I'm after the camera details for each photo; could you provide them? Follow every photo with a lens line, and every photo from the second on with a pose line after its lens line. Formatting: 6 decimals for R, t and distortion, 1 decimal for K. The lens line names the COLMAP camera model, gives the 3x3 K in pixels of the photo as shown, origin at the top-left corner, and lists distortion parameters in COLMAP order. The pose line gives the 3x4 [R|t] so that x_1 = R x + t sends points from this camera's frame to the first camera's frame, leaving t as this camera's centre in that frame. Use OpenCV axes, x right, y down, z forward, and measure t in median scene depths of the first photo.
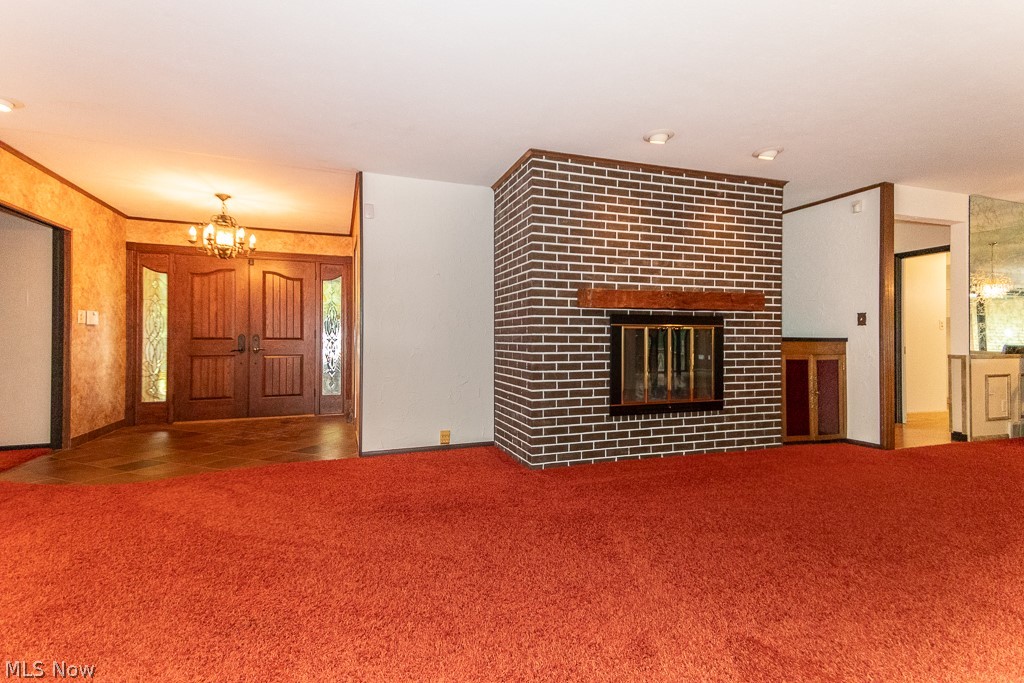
lens RADIAL K [[470.6, 0, 512.0], [0, 470.6, 341.5], [0, 0, 1]] dist [0.047589, -0.000346]
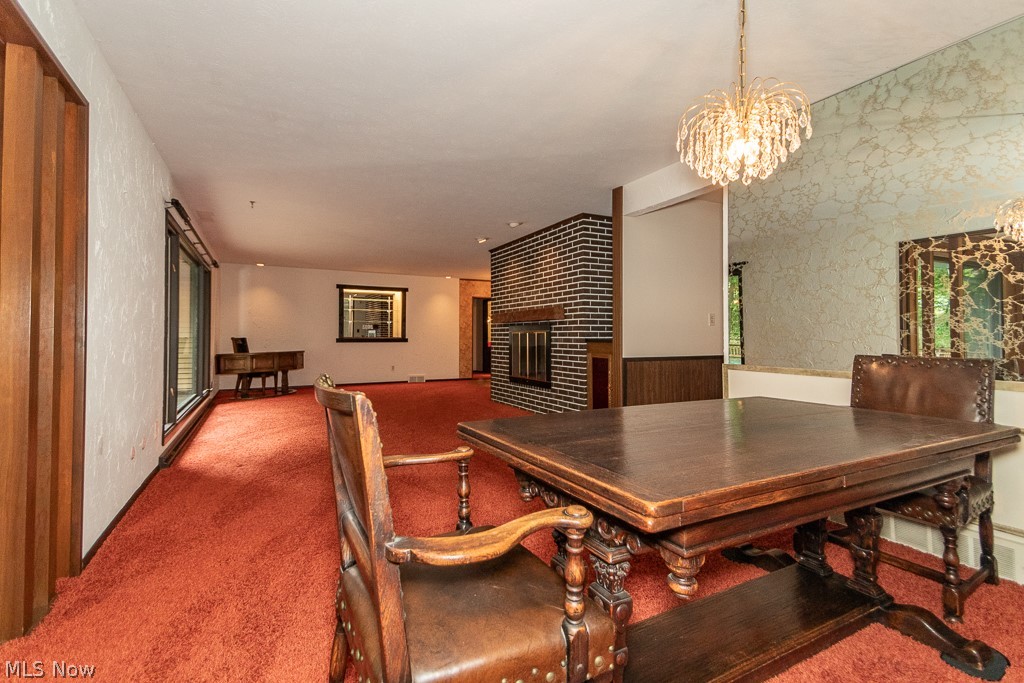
lens RADIAL K [[469.3, 0, 512.0], [0, 469.3, 341.5], [0, 0, 1]] dist [0.001284, 0.000021]
pose [[0.147674, 0.007908, -0.989004, 1.867834], [-0.006317, 0.999955, 0.007053, -0.009481], [0.989016, 0.005206, 0.147718, 0.687862]]
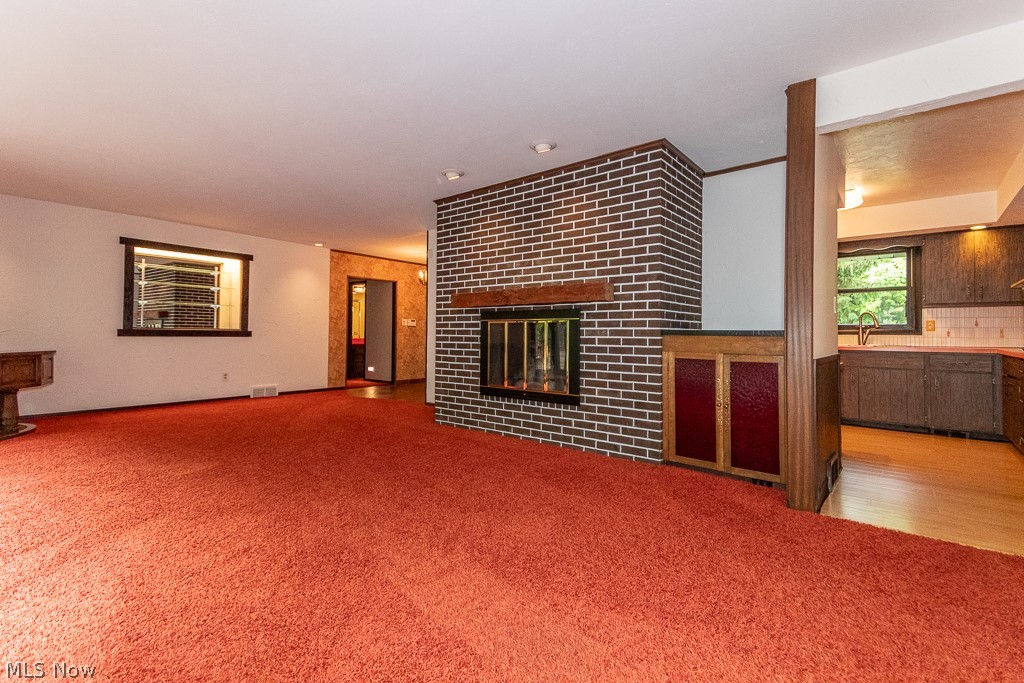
lens RADIAL K [[474.4, 0, 506.0], [0, 474.4, 333.9], [0, 0, 1]] dist [0.050389, -0.000321]
pose [[0.520284, -0.001042, -0.853993, 1.210171], [-0.013374, 0.999867, -0.009367, 0.009805], [0.853889, 0.016295, 0.520200, 0.378949]]
